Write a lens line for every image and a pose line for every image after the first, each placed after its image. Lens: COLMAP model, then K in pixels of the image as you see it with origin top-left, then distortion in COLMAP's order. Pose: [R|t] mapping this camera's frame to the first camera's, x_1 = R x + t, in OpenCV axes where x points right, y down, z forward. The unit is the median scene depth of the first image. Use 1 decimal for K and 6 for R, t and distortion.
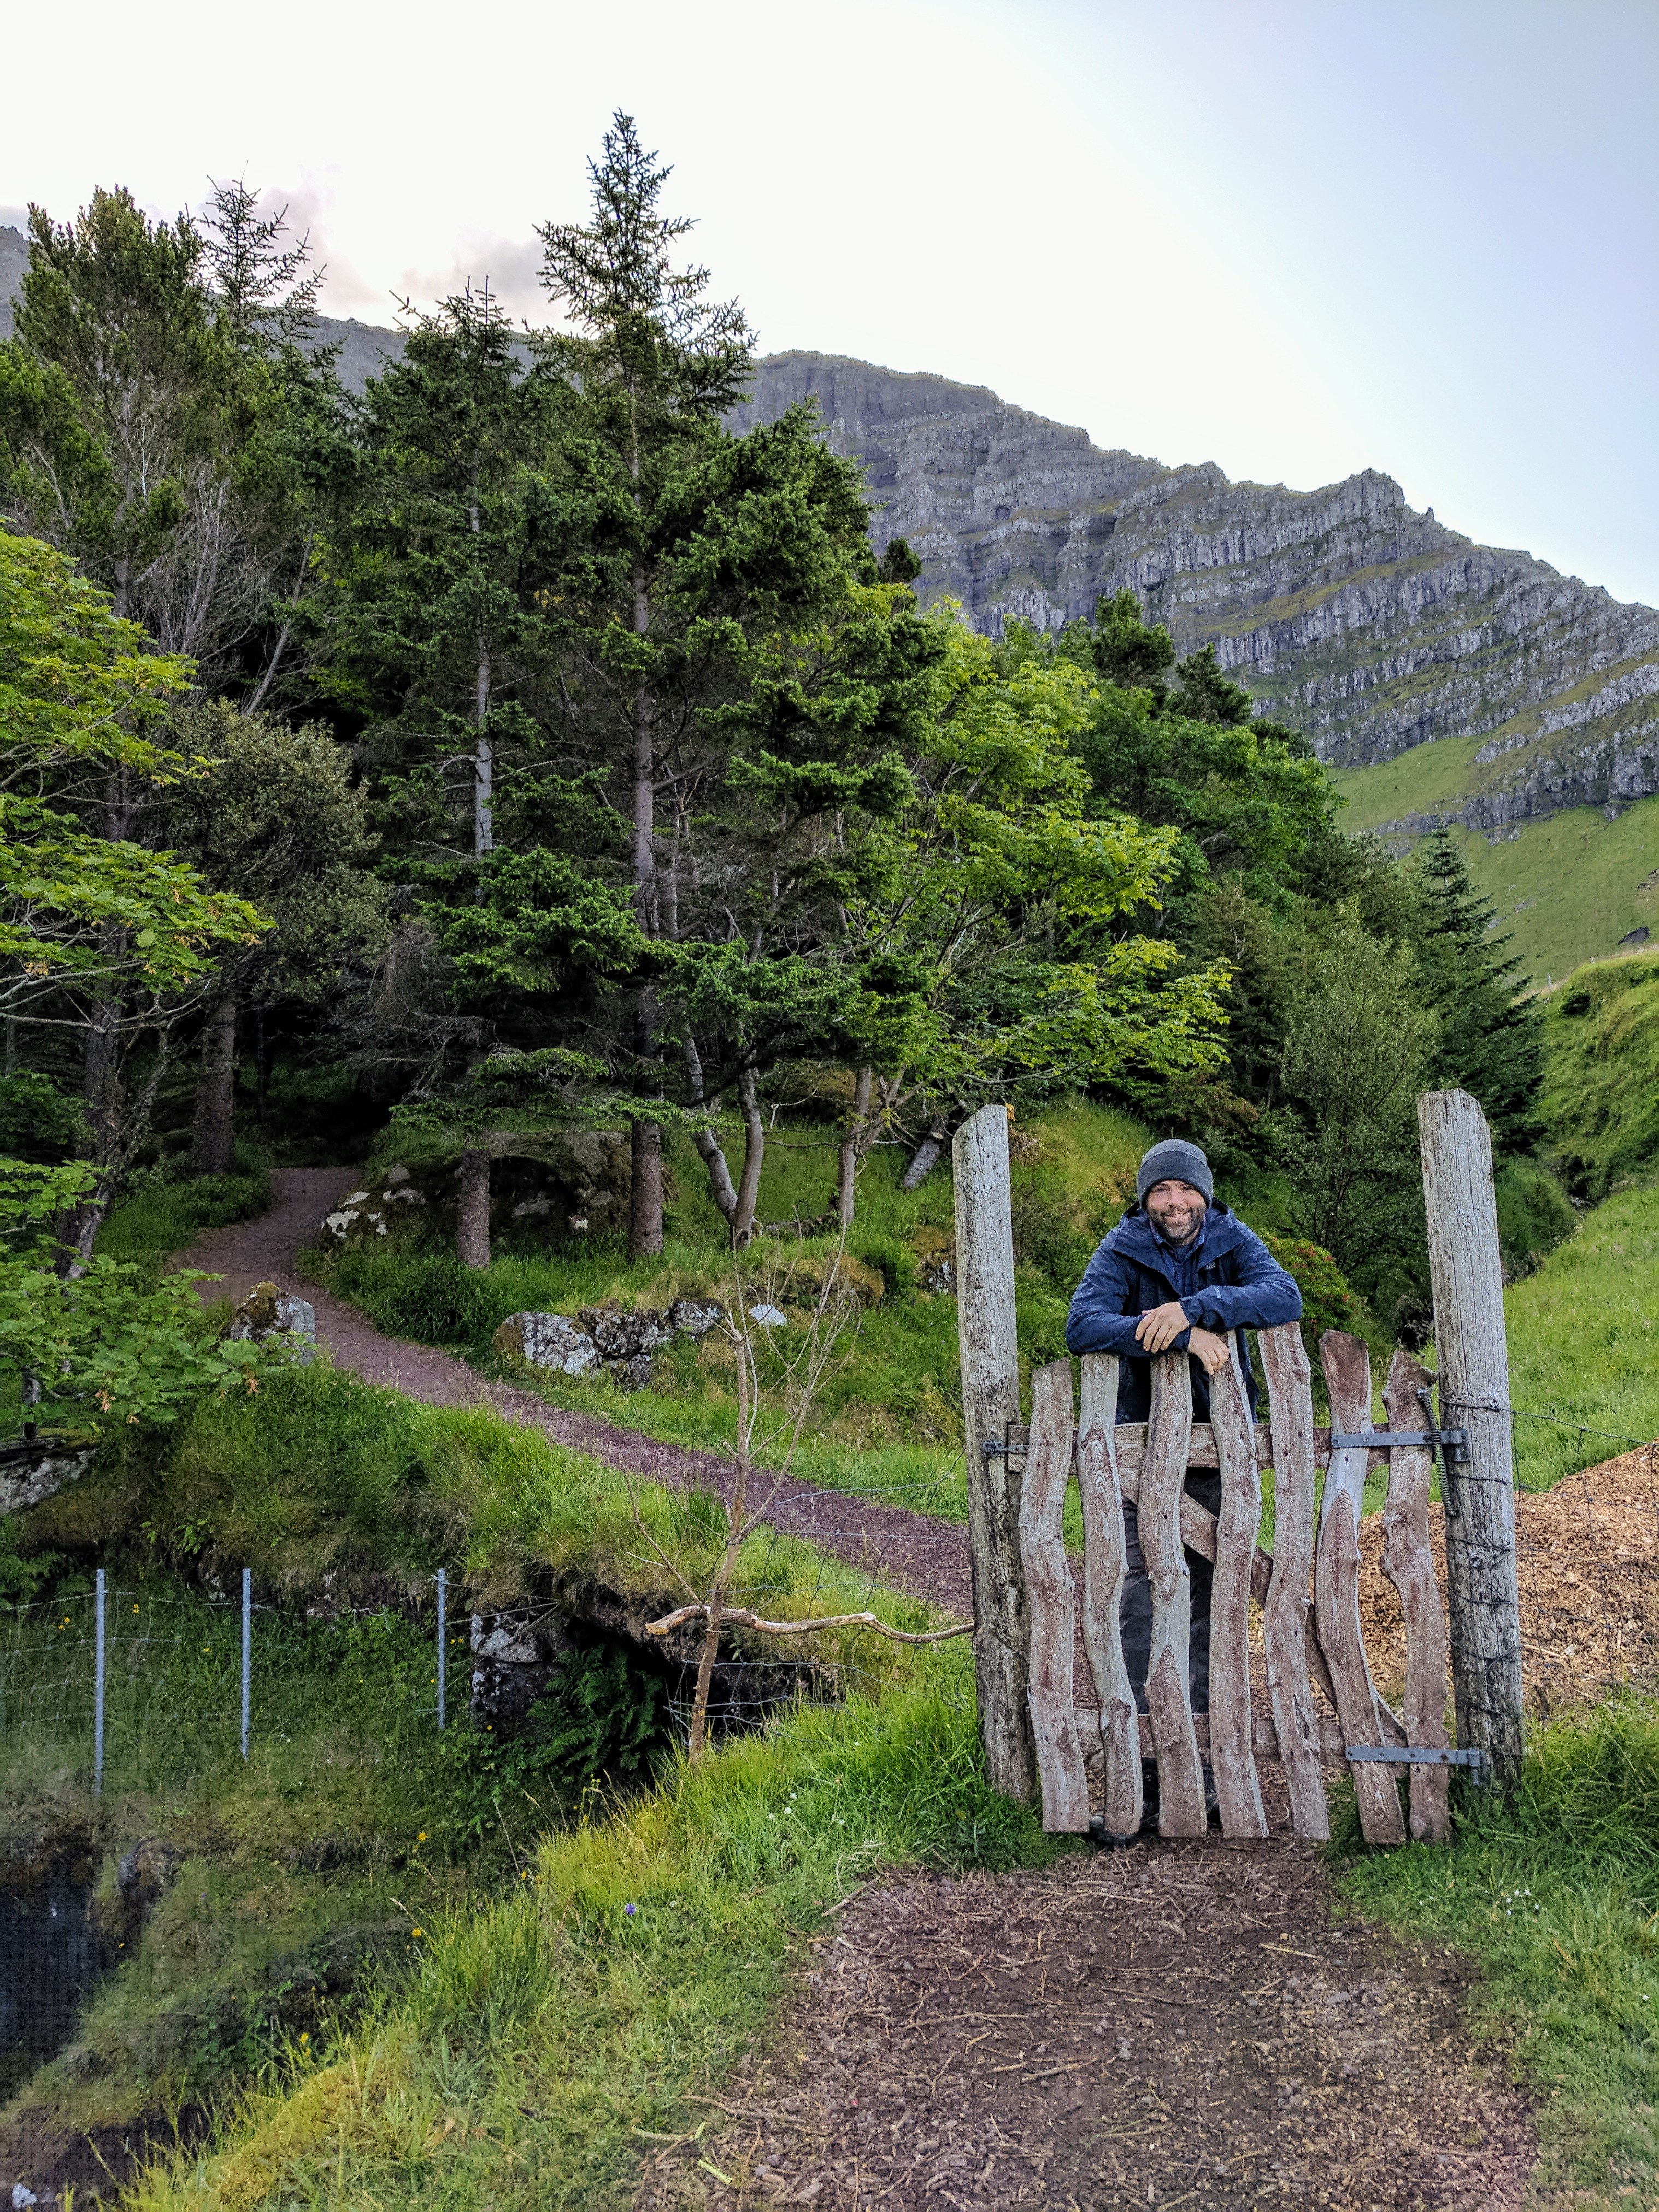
lens RADIAL K [[1659.3, 0, 836.4], [0, 1659.3, 1118.7], [0, 0, 1]] dist [0.004345, 0.014364]
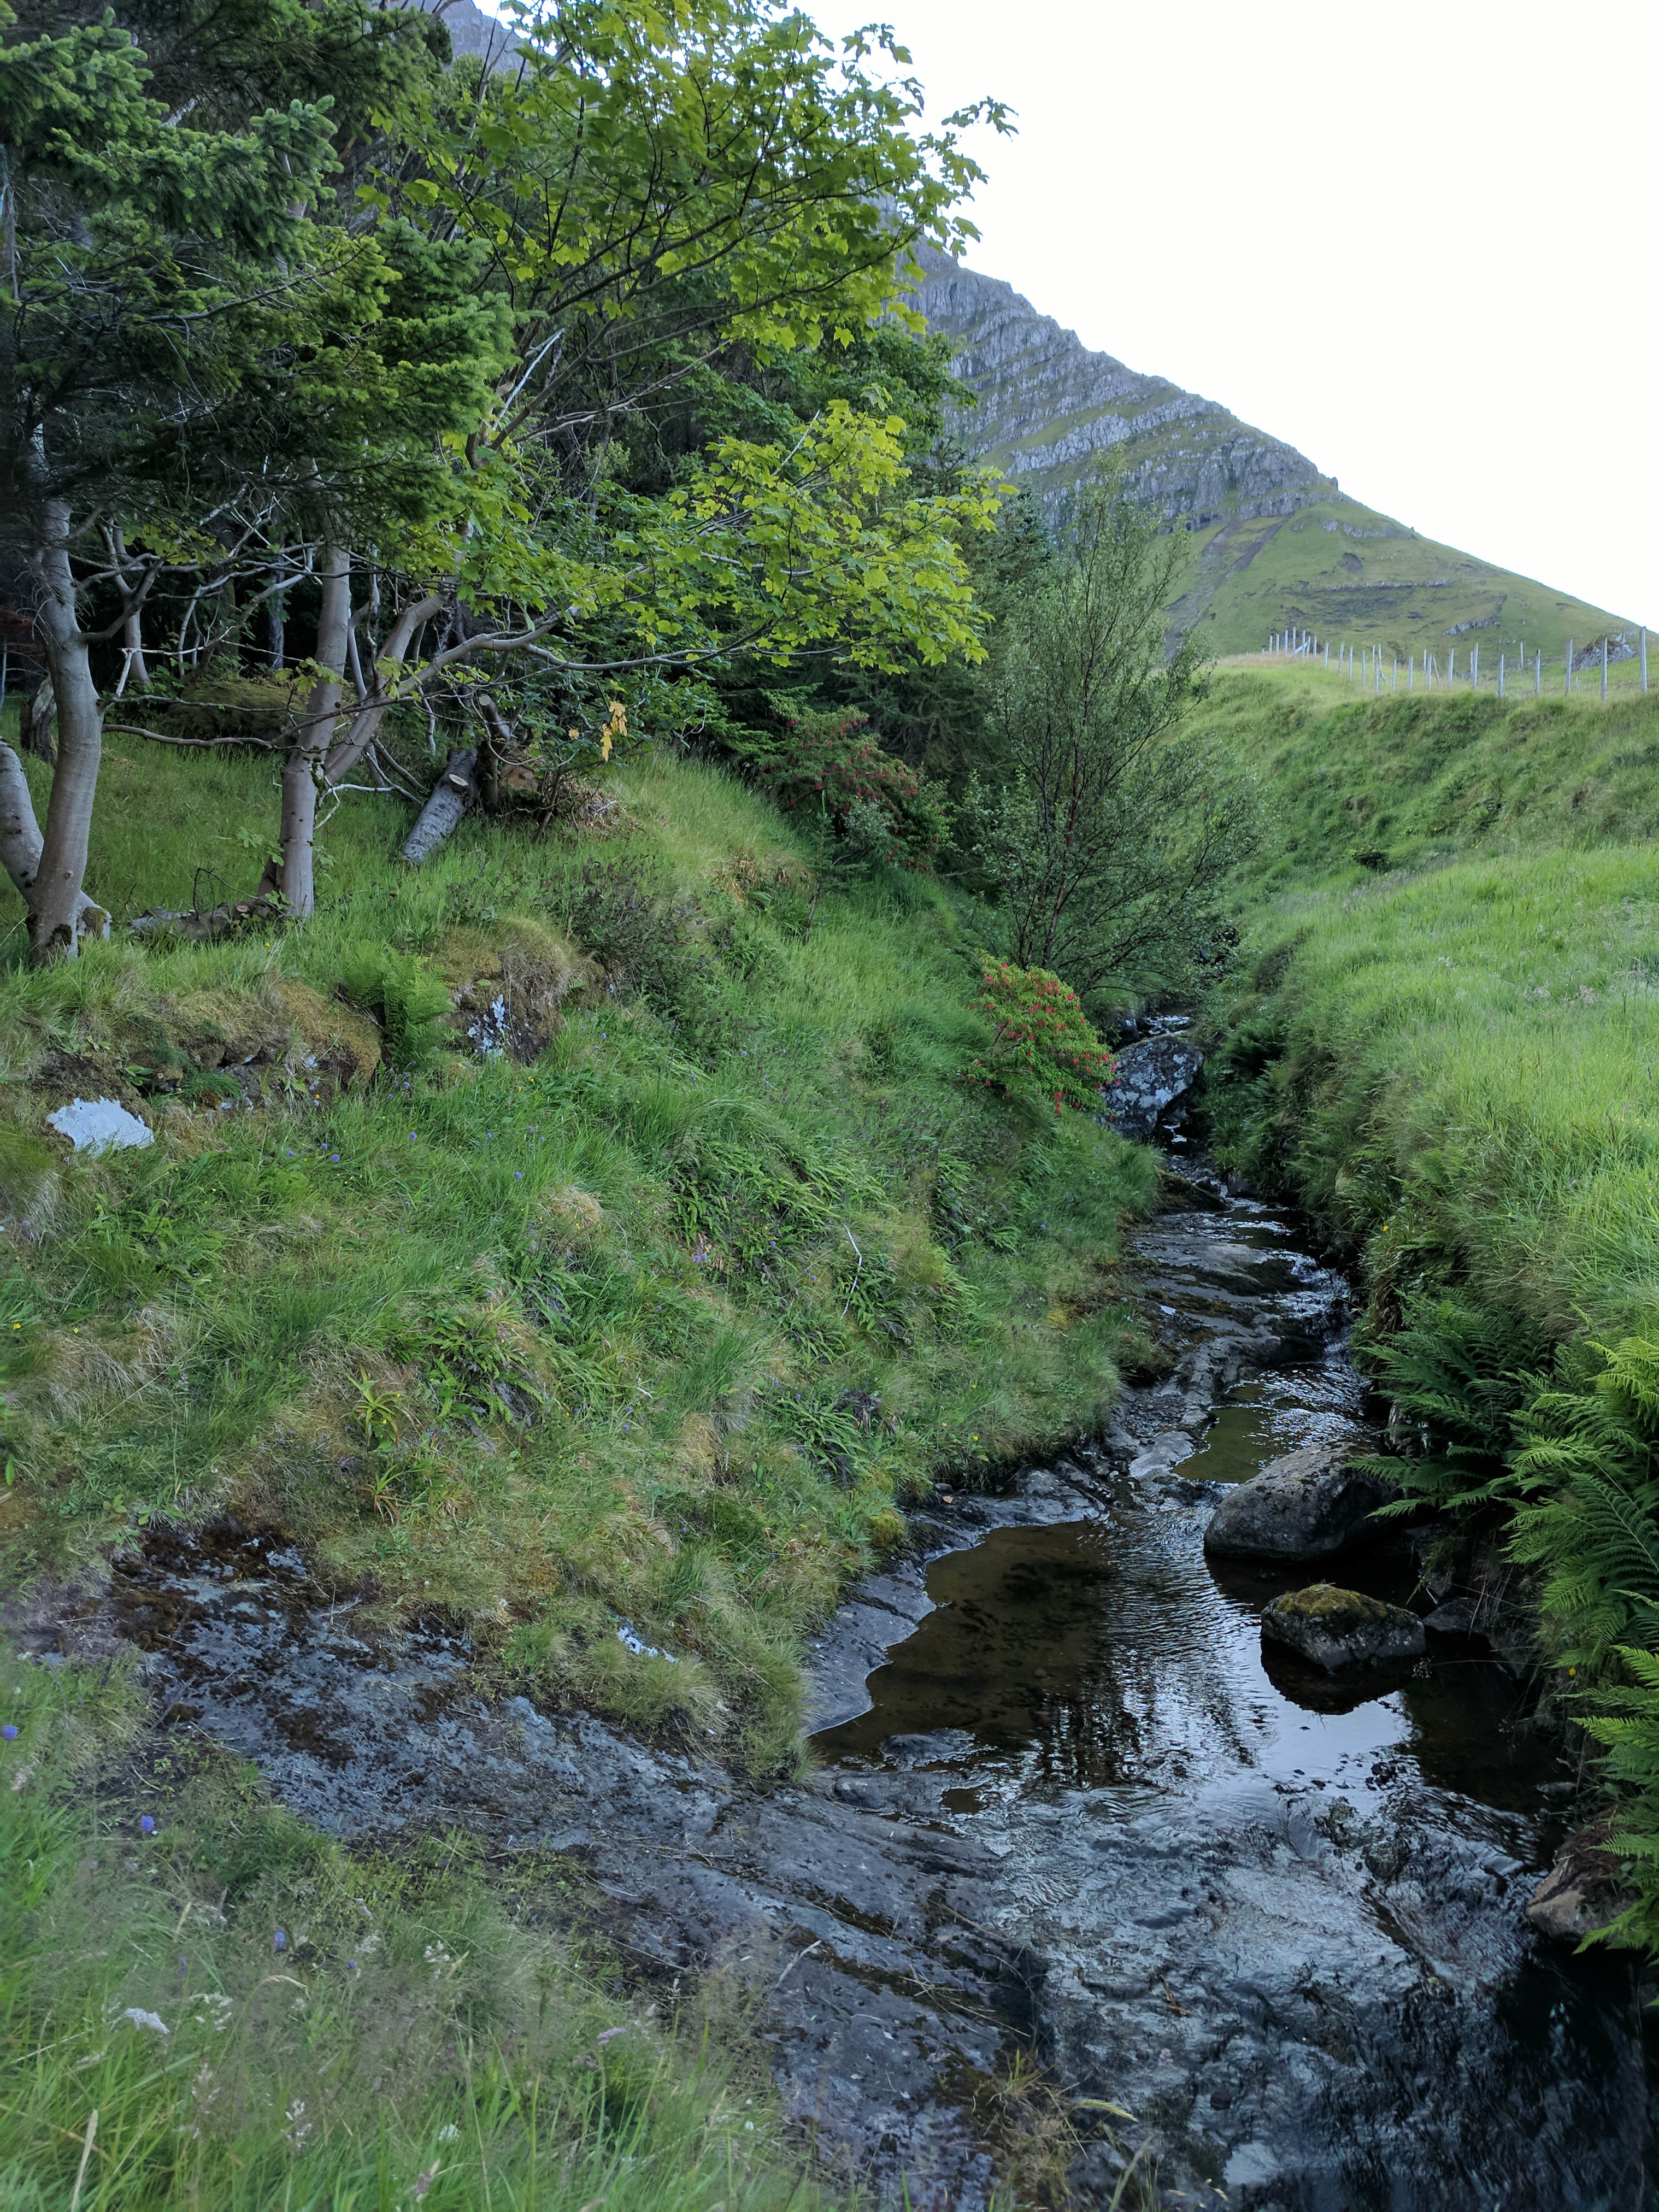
lens RADIAL K [[1659.3, 0, 810.2], [0, 1659.3, 1113.8], [0, 0, 1]] dist [0.004345, 0.014364]
pose [[0.954502, -0.004036, 0.298177, 0.004418], [-0.045200, 0.986397, 0.158043, 0.042733], [-0.294759, -0.164330, 0.941336, 0.567919]]
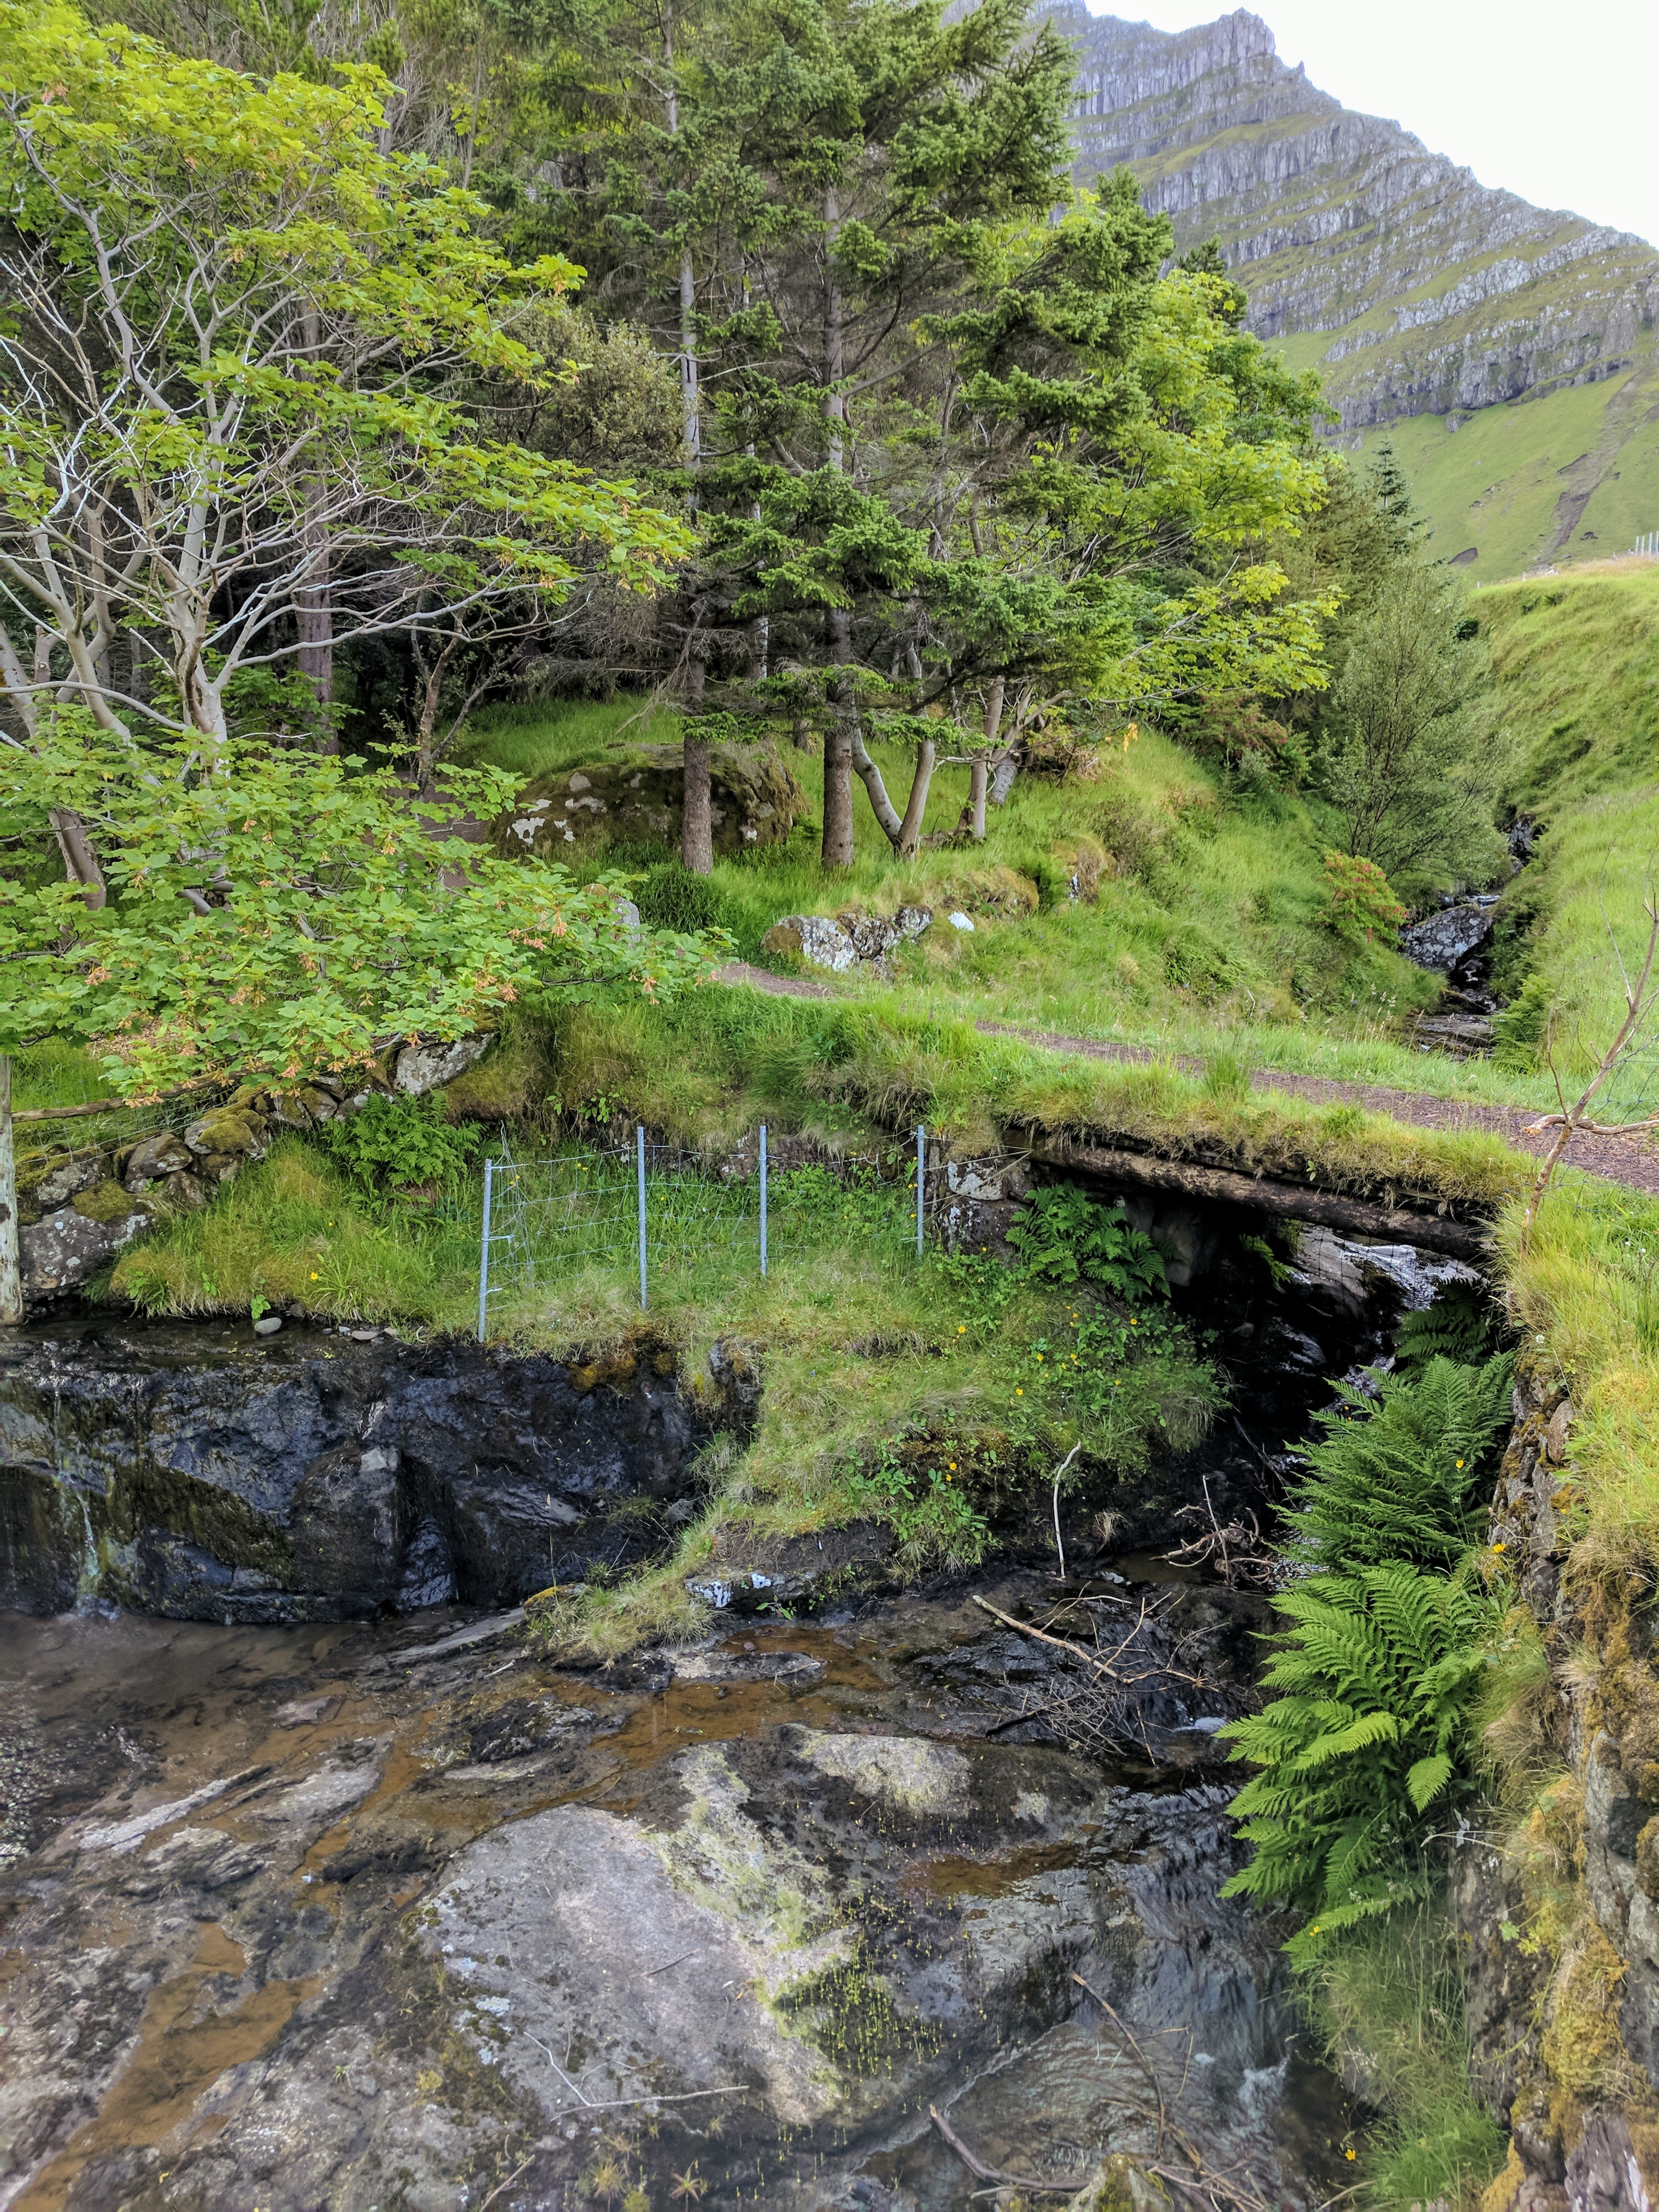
lens RADIAL K [[1659.3, 0, 838.9], [0, 1659.3, 1118.6], [0, 0, 1]] dist [0.004345, 0.014364]
pose [[0.993847, -0.006066, 0.110591, -0.251227], [-0.019239, 0.973865, 0.226313, 0.000116], [-0.109074, -0.227048, 0.967756, -0.079642]]
